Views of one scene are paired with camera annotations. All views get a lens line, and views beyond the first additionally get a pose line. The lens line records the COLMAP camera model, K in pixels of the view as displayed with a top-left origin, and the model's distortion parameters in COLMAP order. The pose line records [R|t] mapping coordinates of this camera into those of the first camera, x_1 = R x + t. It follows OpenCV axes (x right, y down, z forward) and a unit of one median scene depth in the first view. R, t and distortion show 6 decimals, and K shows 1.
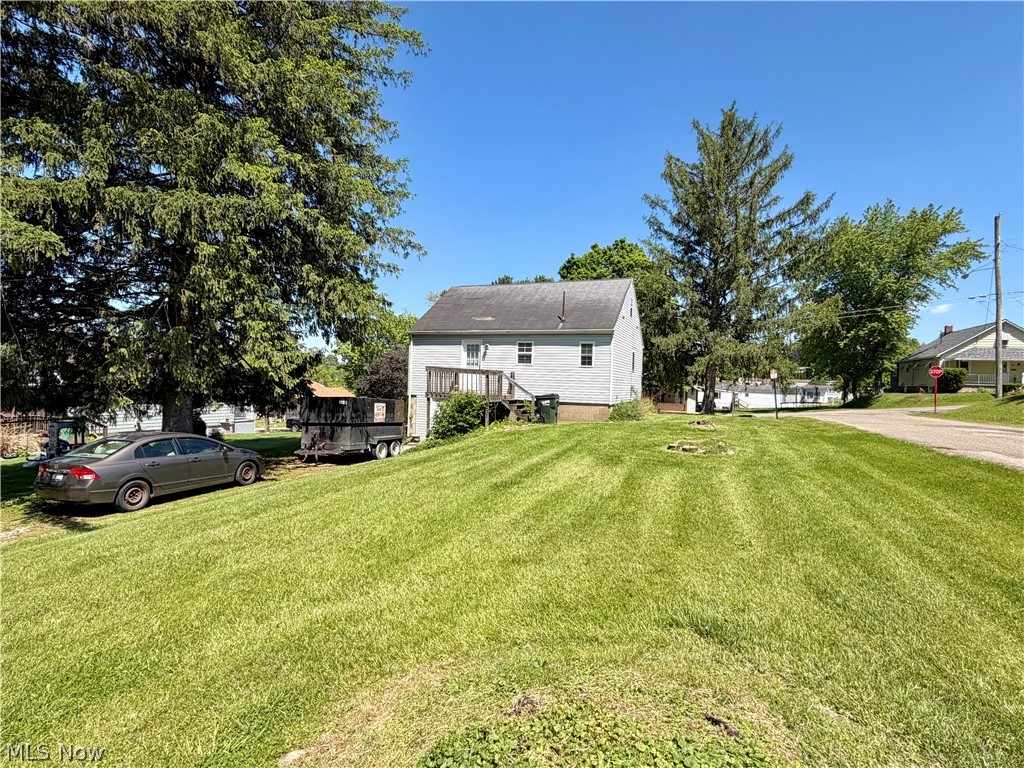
lens RADIAL K [[517.1, 0, 512.0], [0, 517.1, 384.0], [0, 0, 1]] dist [-0.001027, -0.000697]
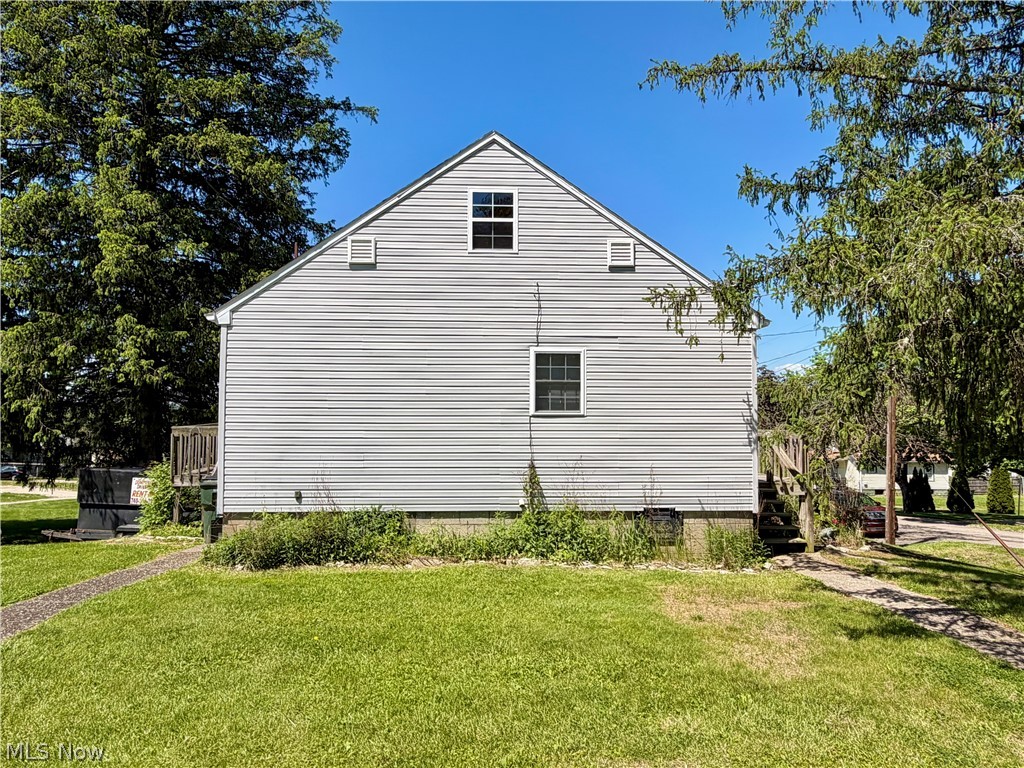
lens RADIAL K [[680.8, 0, 512.0], [0, 680.8, 384.0], [0, 0, 1]] dist [-0.003407, -0.001008]
pose [[0.405058, -0.073170, -0.911358, 0.638785], [0.008405, 0.997048, -0.076314, -0.012147], [0.914252, 0.023251, 0.404477, 0.862334]]
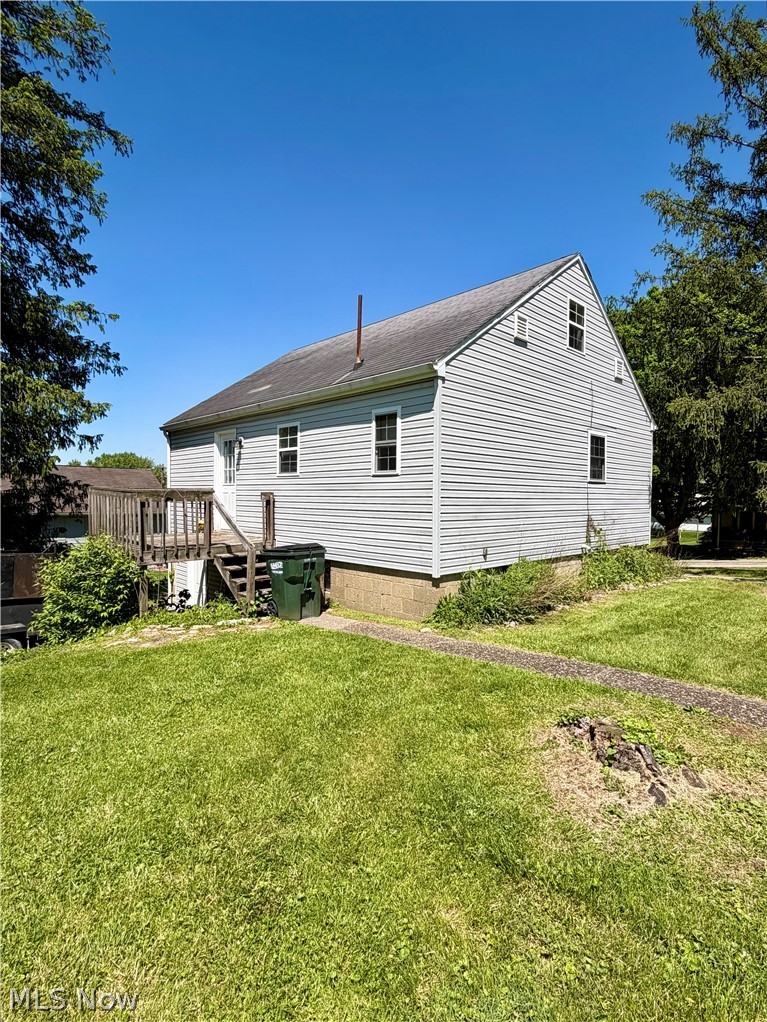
lens RADIAL K [[529.1, 0, 383.5], [0, 529.1, 511.0], [0, 0, 1]] dist [-0.002819, -0.000959]
pose [[0.913278, -0.013611, -0.407110, 0.267007], [0.020051, 0.999732, 0.011557, -0.009135], [0.406844, -0.018717, 0.913306, 0.565717]]
